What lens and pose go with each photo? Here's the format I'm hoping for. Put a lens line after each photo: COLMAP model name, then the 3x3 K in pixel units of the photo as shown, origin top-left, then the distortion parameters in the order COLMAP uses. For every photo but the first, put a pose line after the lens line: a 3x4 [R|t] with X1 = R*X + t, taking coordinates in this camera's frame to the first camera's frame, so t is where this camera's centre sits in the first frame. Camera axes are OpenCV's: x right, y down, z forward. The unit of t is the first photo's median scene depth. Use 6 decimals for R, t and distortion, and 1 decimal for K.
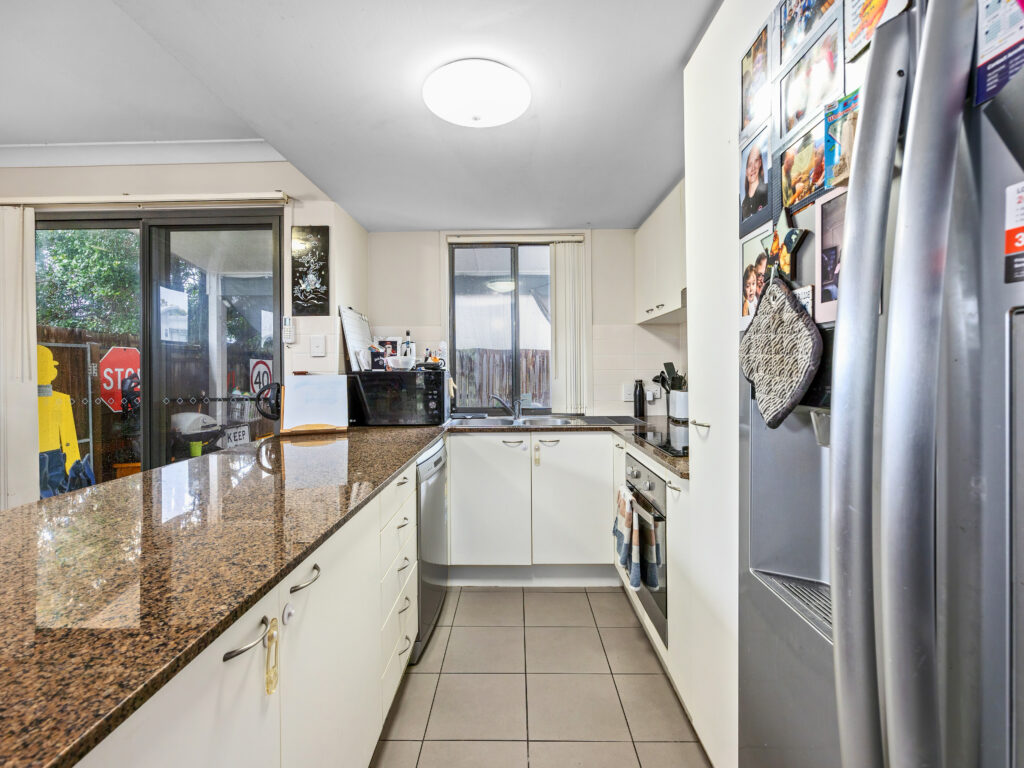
lens RADIAL K [[461.4, 0, 511.6], [0, 461.4, 373.2], [0, 0, 1]] dist [0.000098, 0.000042]
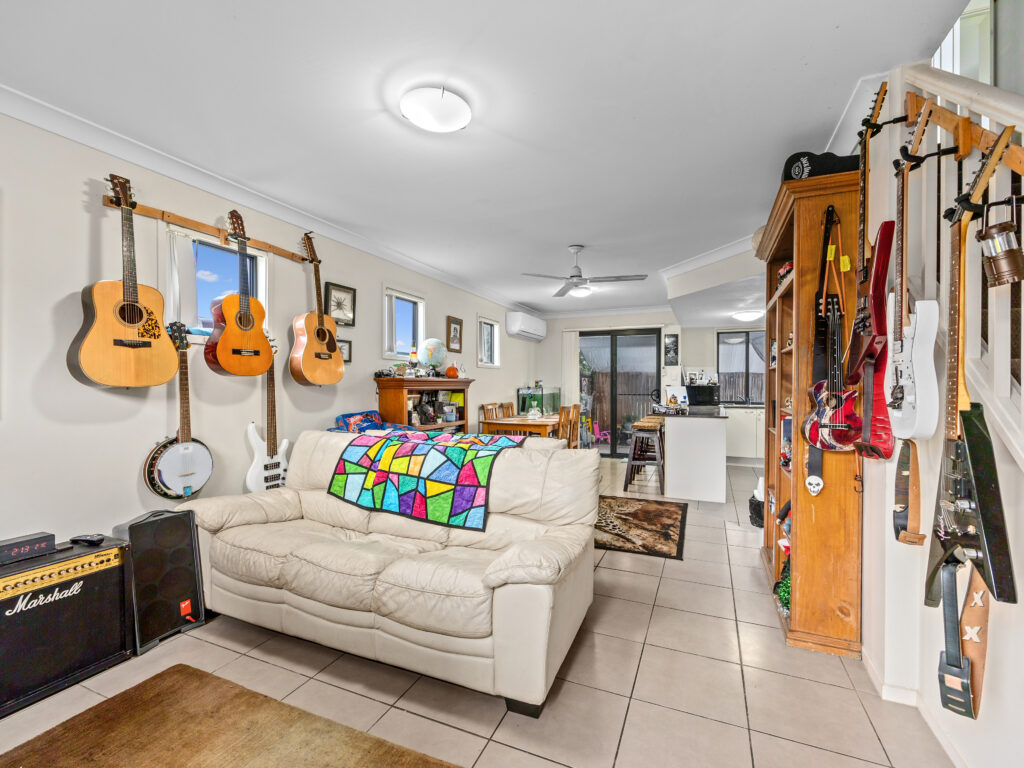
lens RADIAL K [[461.4, 0, 511.3], [0, 461.4, 387.2], [0, 0, 1]] dist [0.000098, 0.000042]
pose [[0.926651, 0.017046, -0.375536, -0.278710], [-0.016628, 0.999852, 0.004354, 0.012493], [0.375555, 0.002210, 0.926797, -2.031269]]
